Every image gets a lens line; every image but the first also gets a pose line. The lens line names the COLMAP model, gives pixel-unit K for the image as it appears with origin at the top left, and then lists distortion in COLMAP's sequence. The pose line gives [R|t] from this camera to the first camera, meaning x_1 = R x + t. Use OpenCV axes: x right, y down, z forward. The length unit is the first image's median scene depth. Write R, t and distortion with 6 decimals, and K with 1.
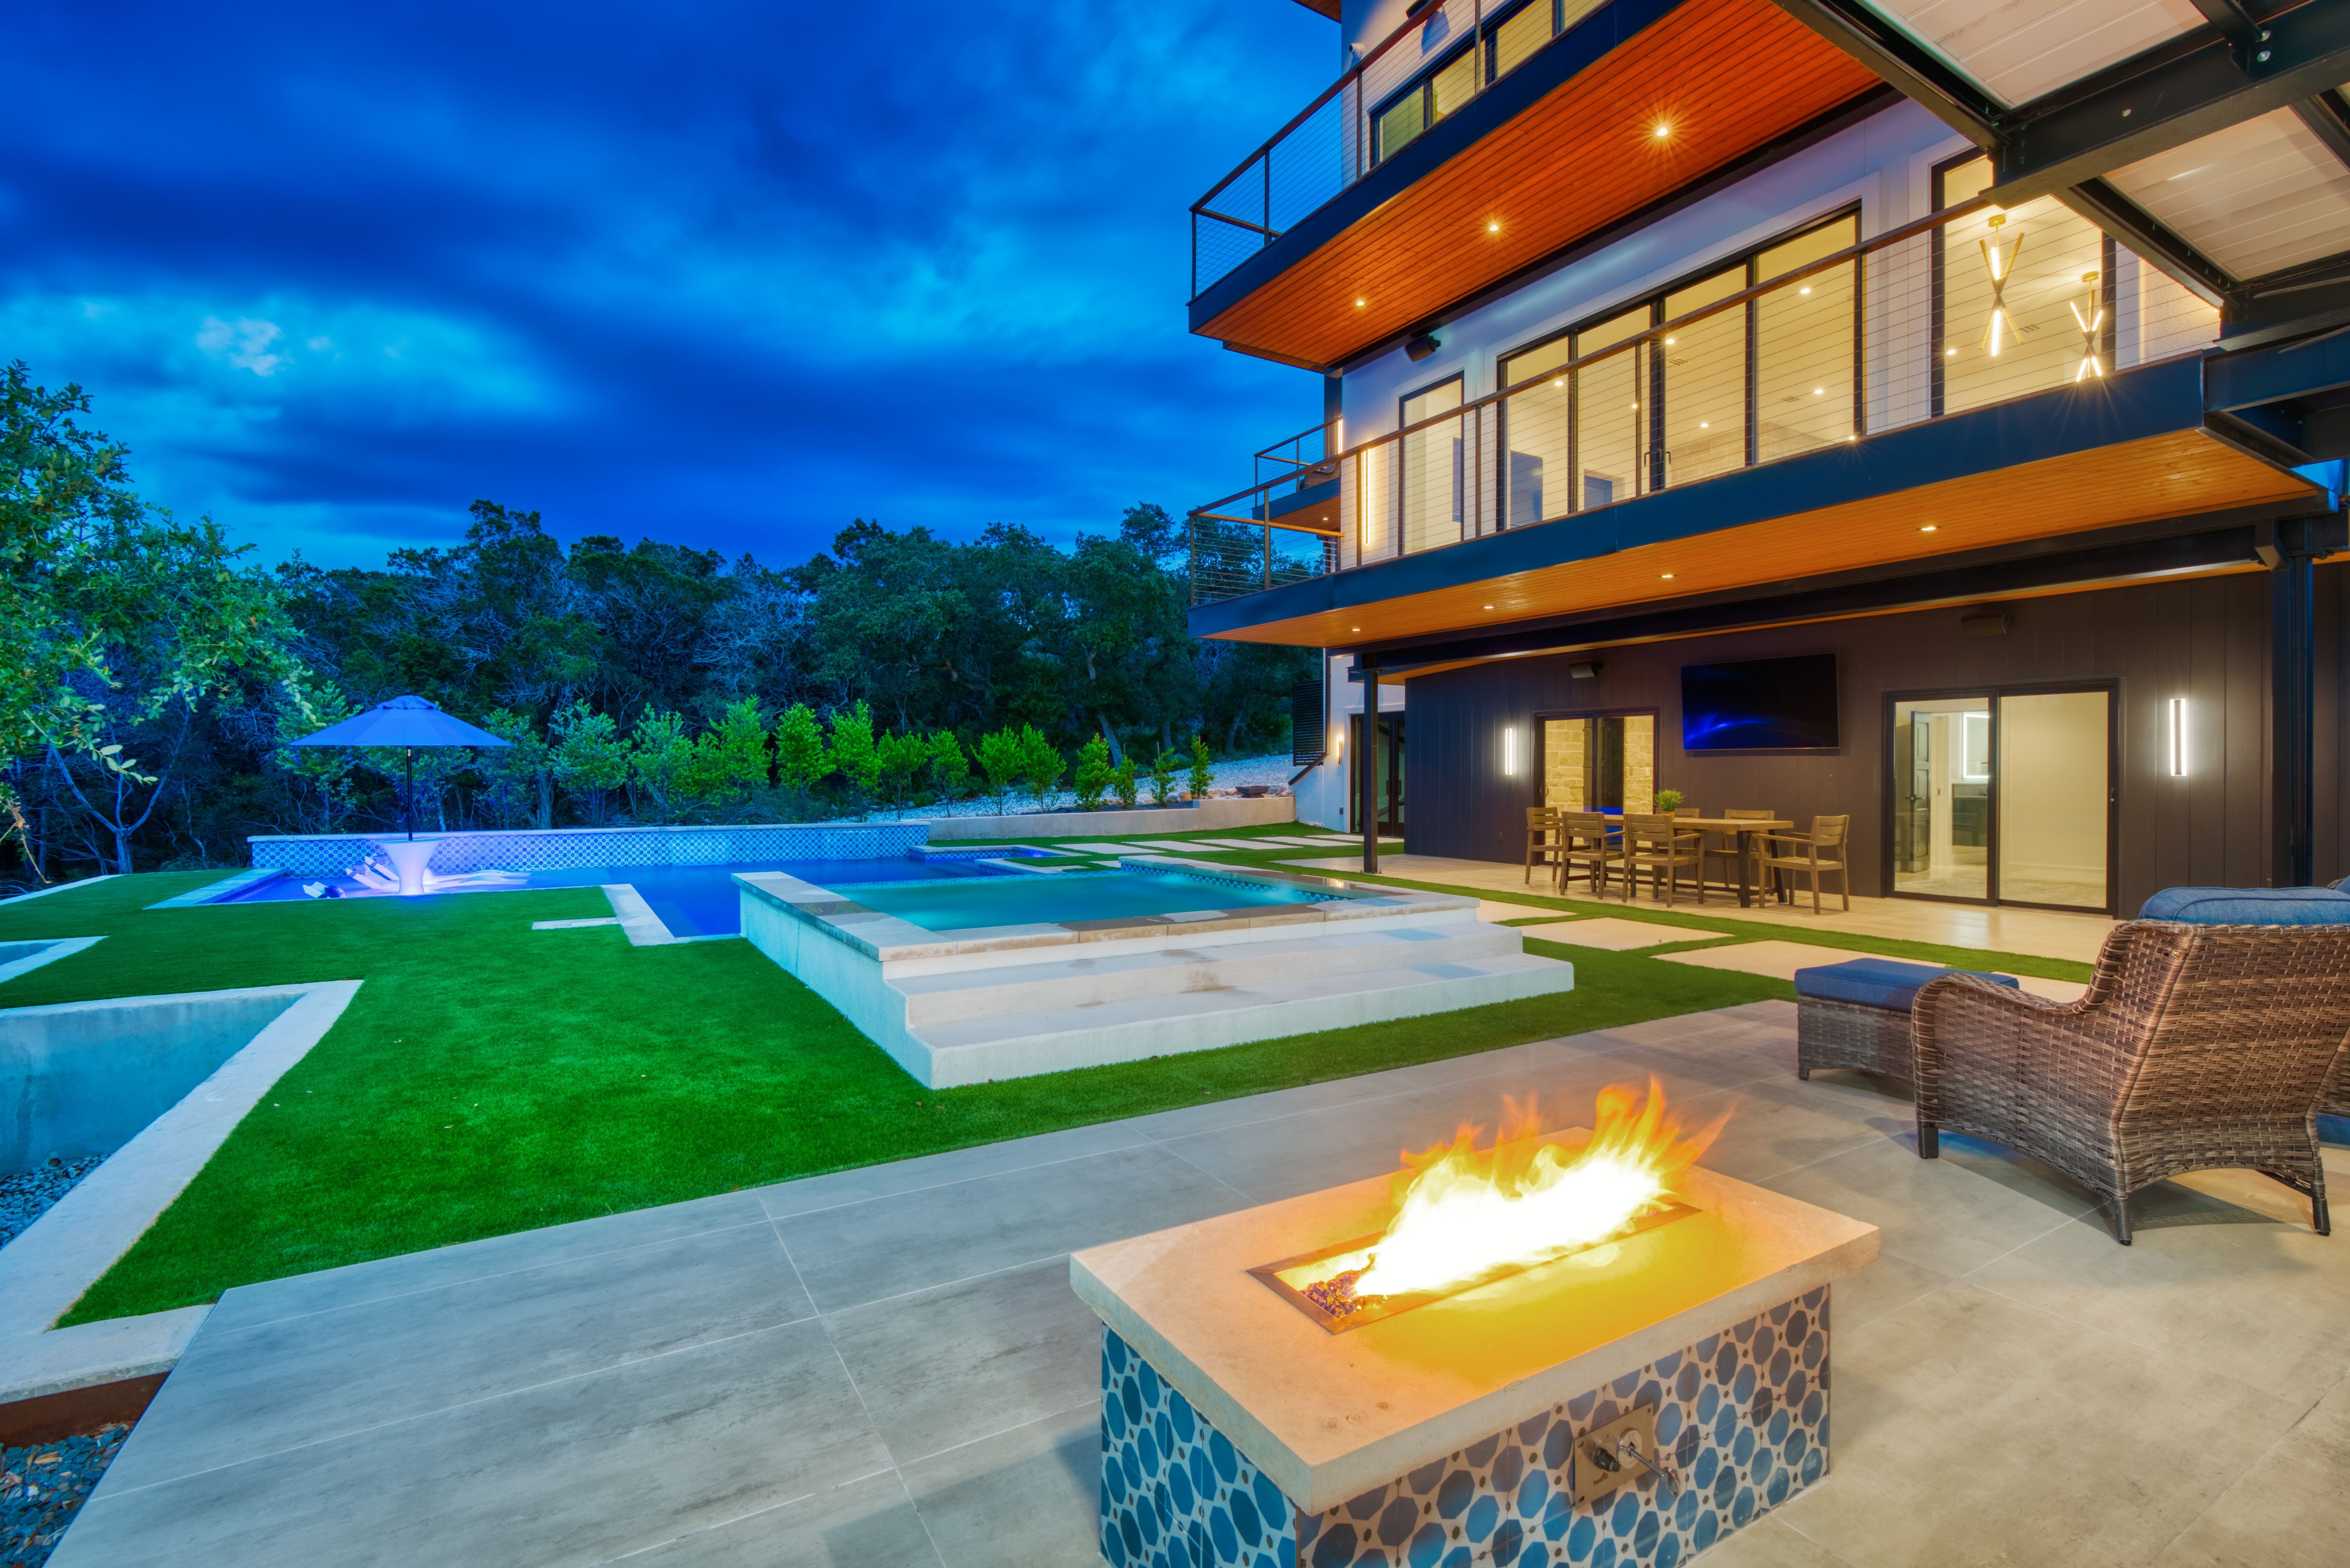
lens RADIAL K [[1068.5, 0, 1143.9], [0, 1068.5, 785.0], [0, 0, 1]] dist [-0.001633, -0.000239]
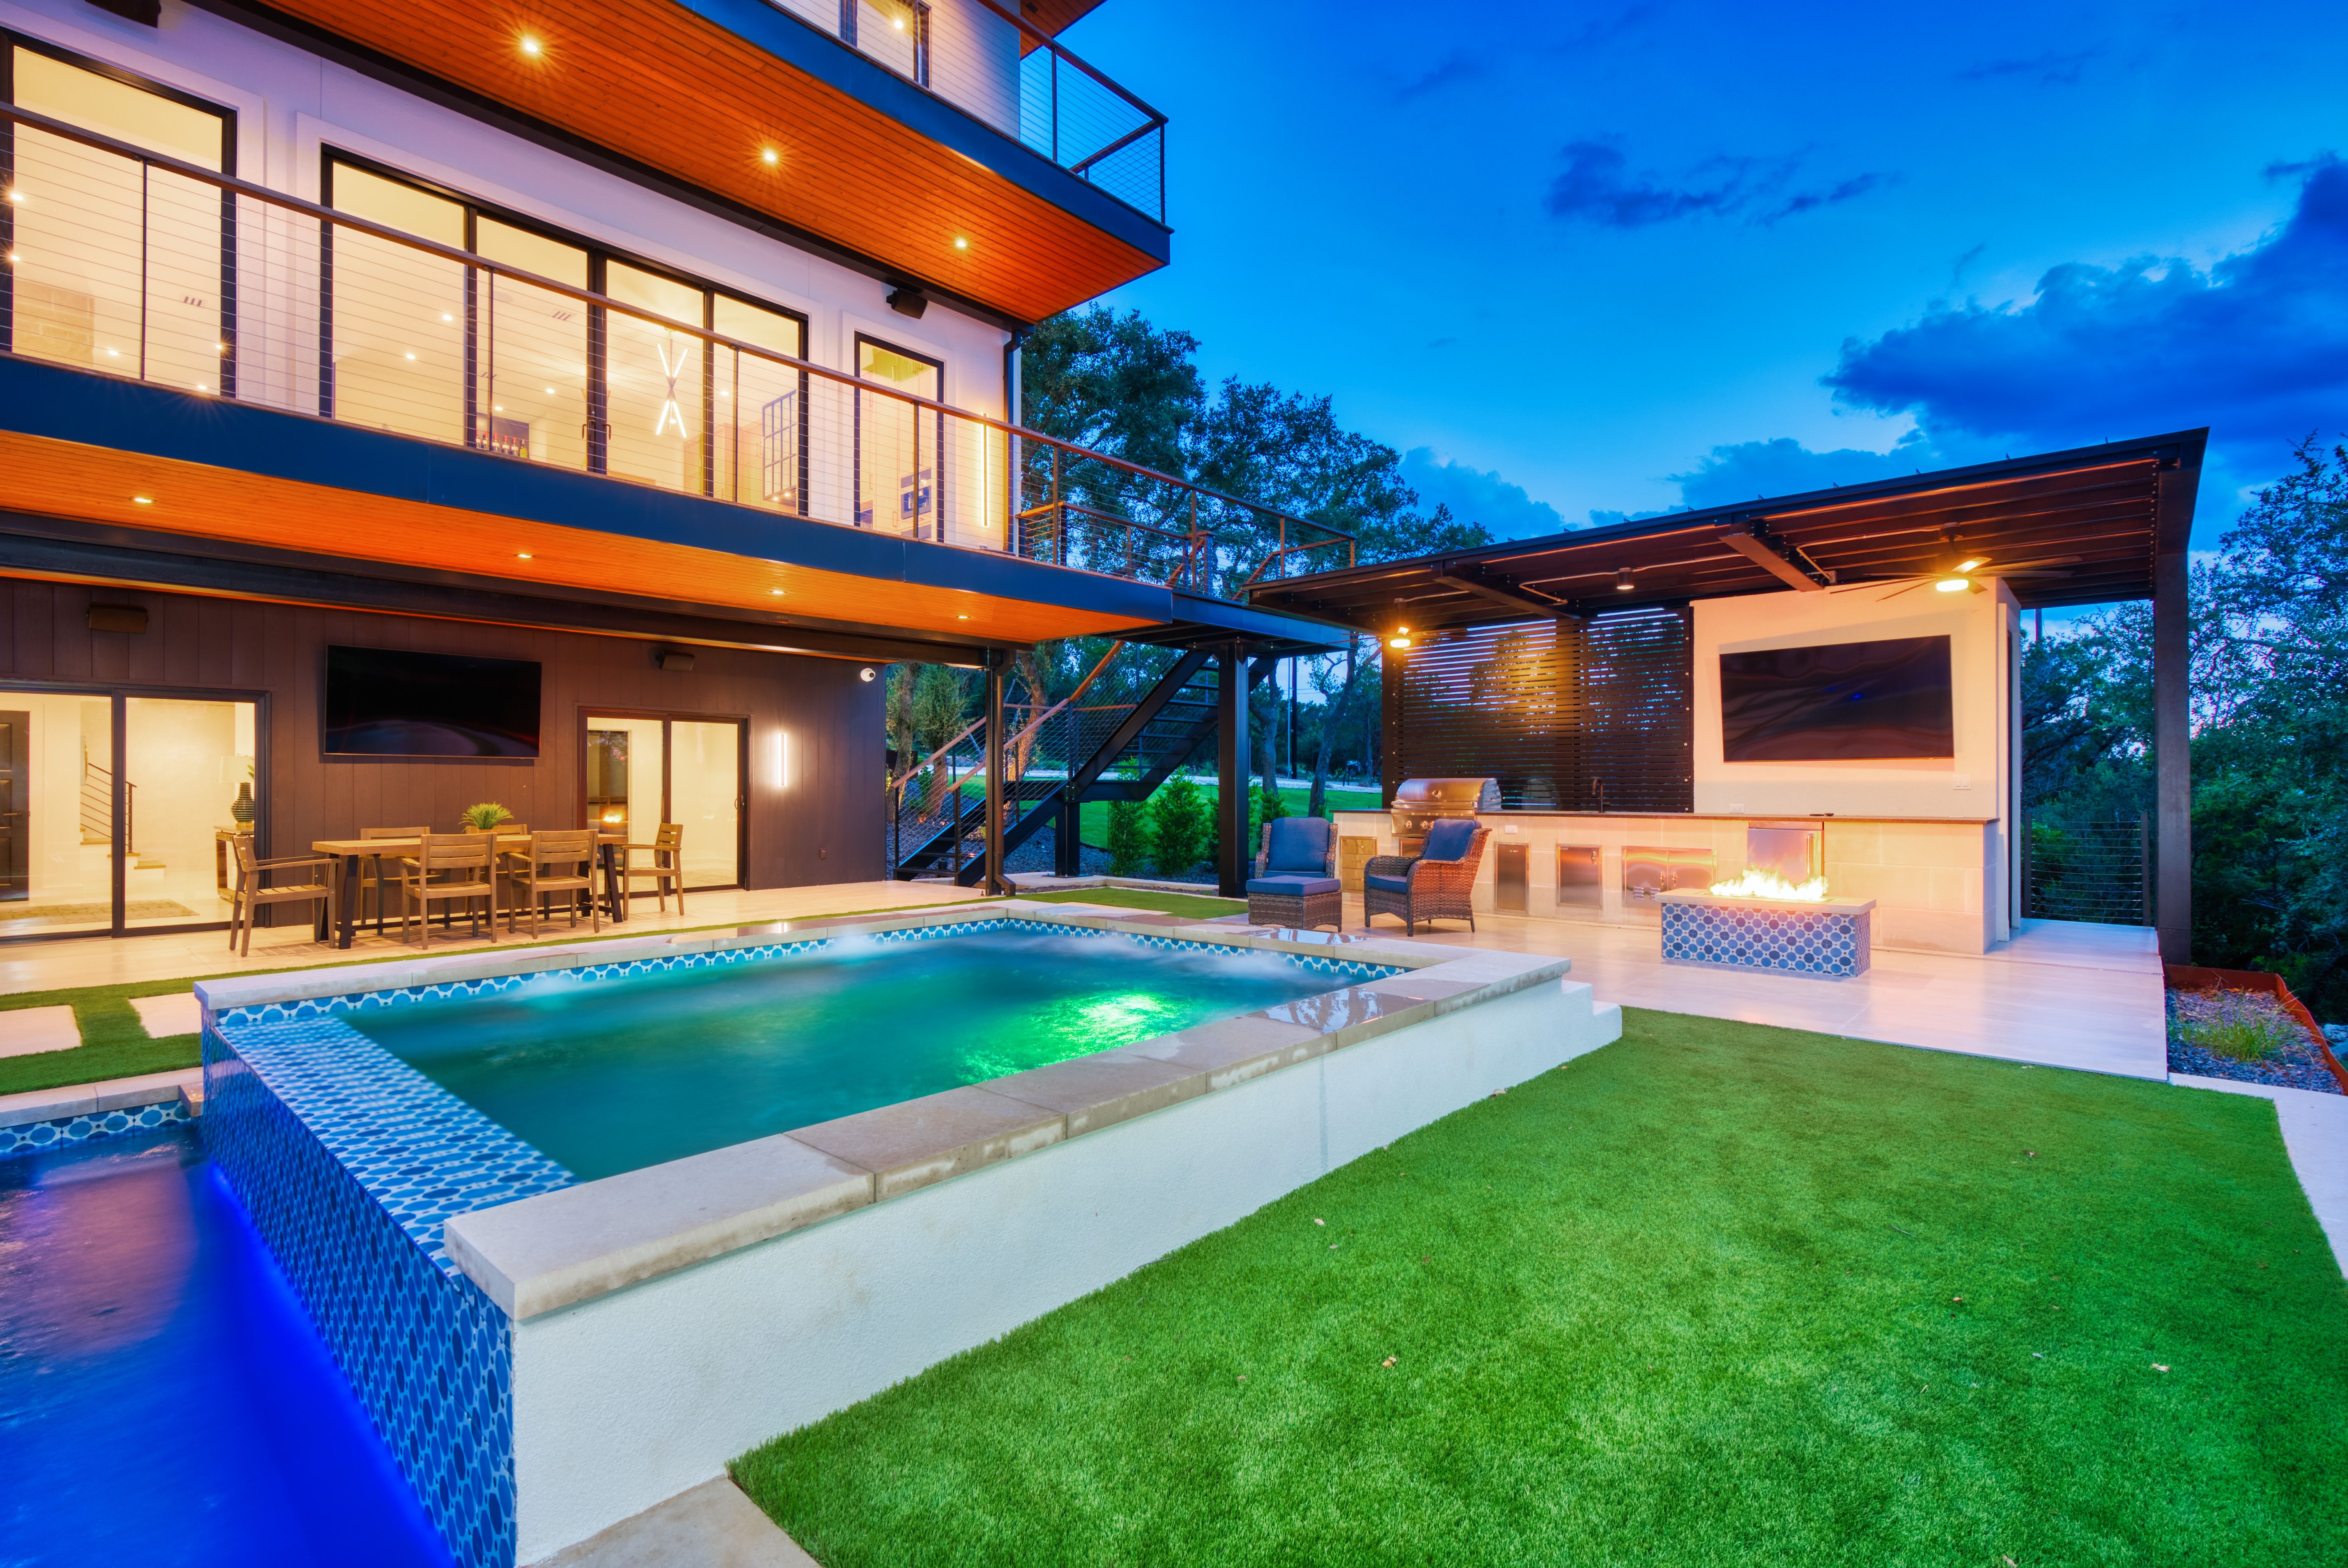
lens RADIAL K [[1067.5, 0, 1143.0], [0, 1067.5, 785.0], [0, 0, 1]] dist [-0.001633, -0.000239]
pose [[-0.290731, 0.002034, 0.956803, -0.467088], [0.010191, 0.999948, 0.000971, -0.005039], [-0.956751, 0.010034, -0.290736, 0.751631]]
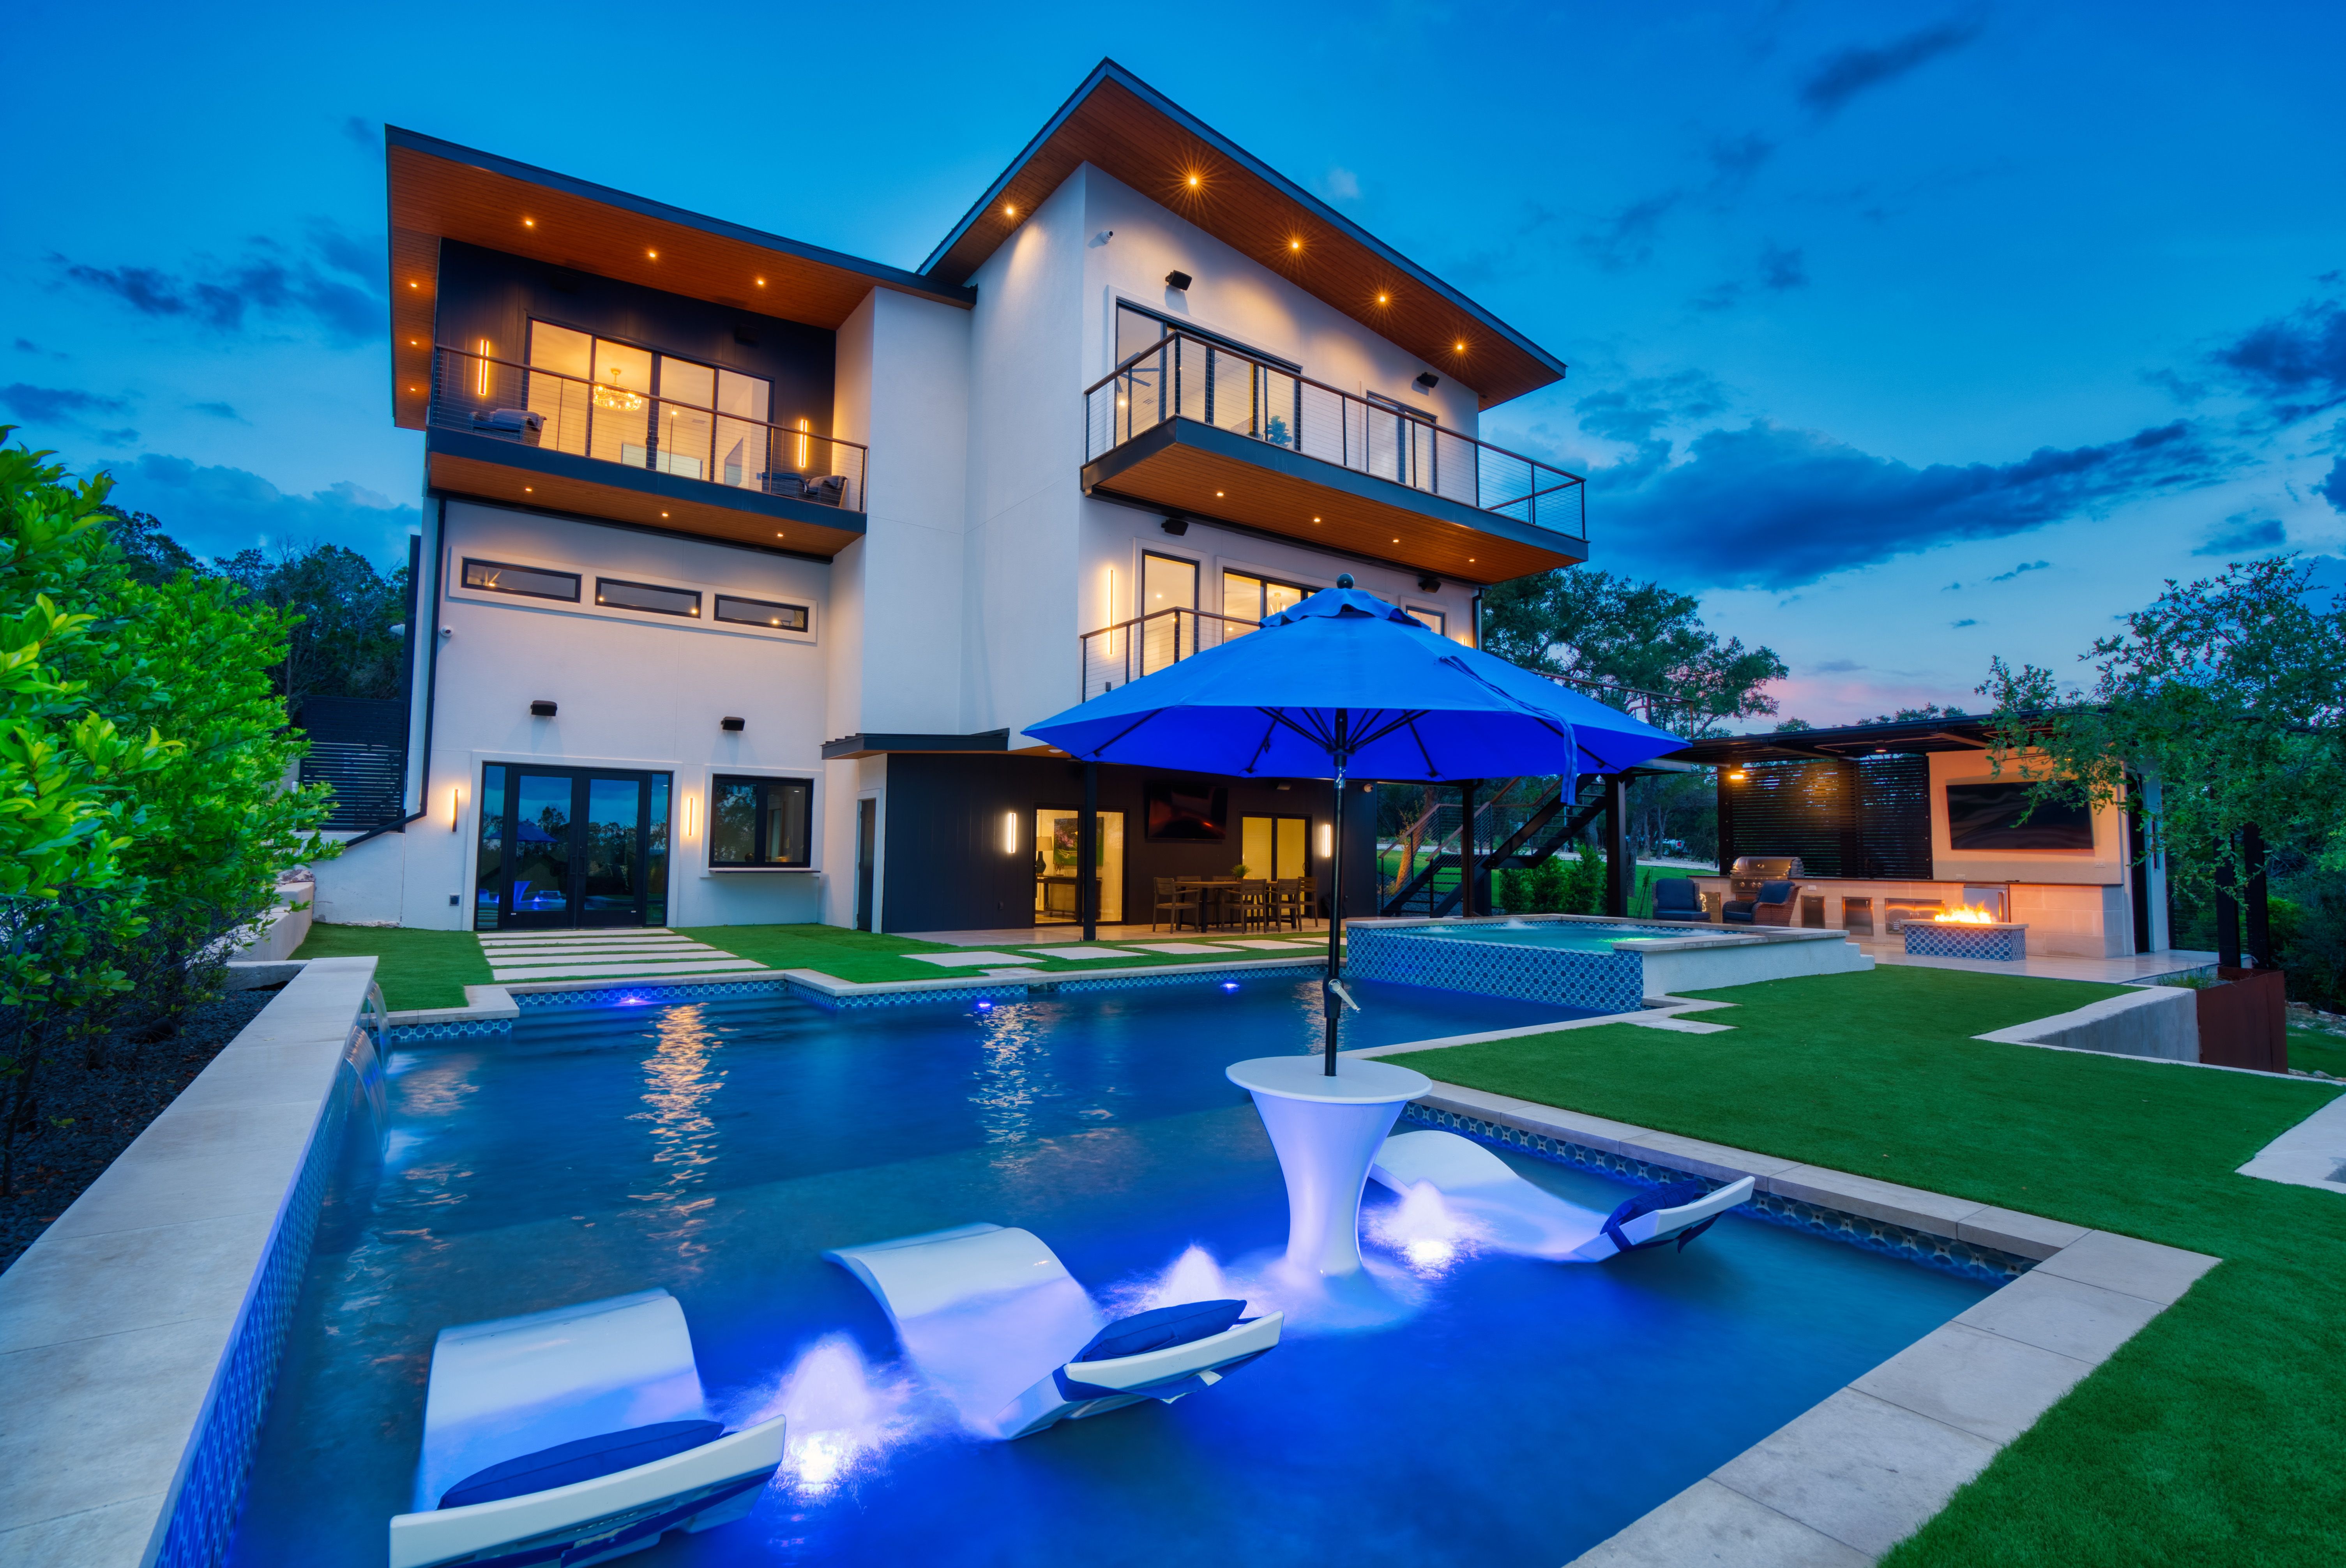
lens RADIAL K [[1059.2, 0, 1173.0], [0, 1059.2, 784.0], [0, 0, 1]] dist [0.003998, 0.000006]
pose [[-0.103848, 0.066724, 0.992352, -1.131284], [-0.000553, 0.997743, -0.067144, -0.009066], [-0.994593, -0.007521, -0.103577, 1.273068]]
